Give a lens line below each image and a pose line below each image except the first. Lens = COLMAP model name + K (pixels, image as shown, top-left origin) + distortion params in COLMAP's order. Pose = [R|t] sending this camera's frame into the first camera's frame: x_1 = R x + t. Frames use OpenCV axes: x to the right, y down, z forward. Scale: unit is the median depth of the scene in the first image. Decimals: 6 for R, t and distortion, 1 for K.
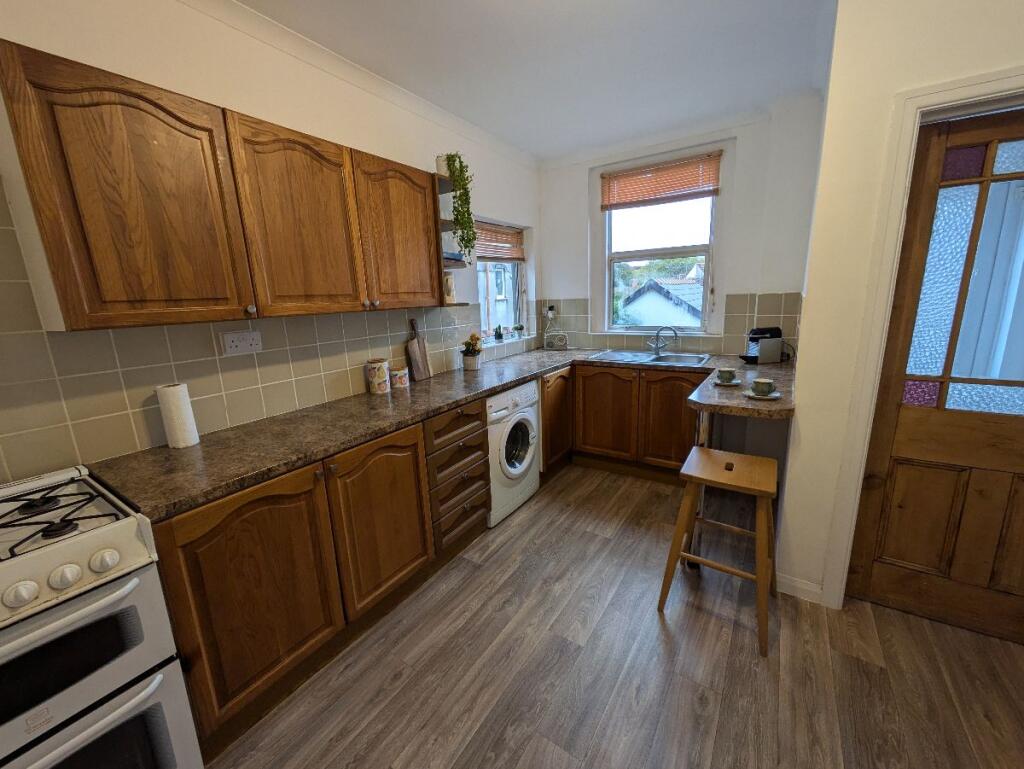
lens RADIAL K [[405.5, 0, 512.0], [0, 405.5, 384.5], [0, 0, 1]] dist [0.001615, 0.000391]
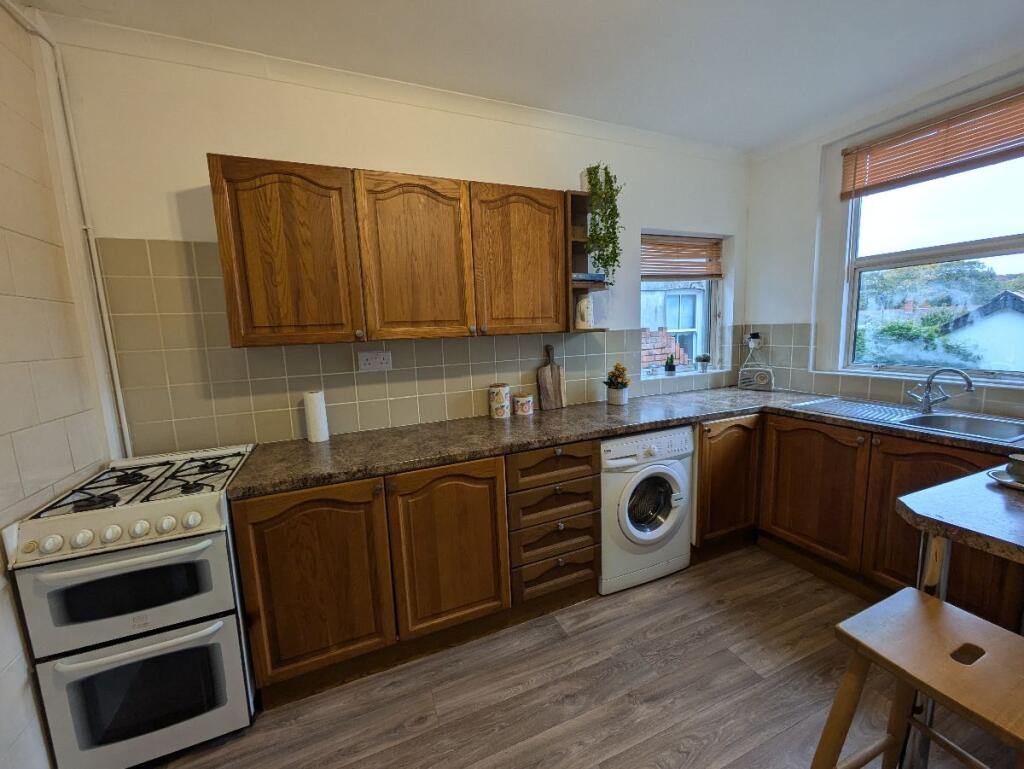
lens RADIAL K [[406.2, 0, 512.0], [0, 406.2, 384.5], [0, 0, 1]] dist [-0.000278, 0.000258]
pose [[0.830362, 0.084661, -0.550755, 0.279610], [-0.115259, 0.993111, -0.021114, -0.049789], [0.545173, 0.081012, 0.834400, 0.210161]]
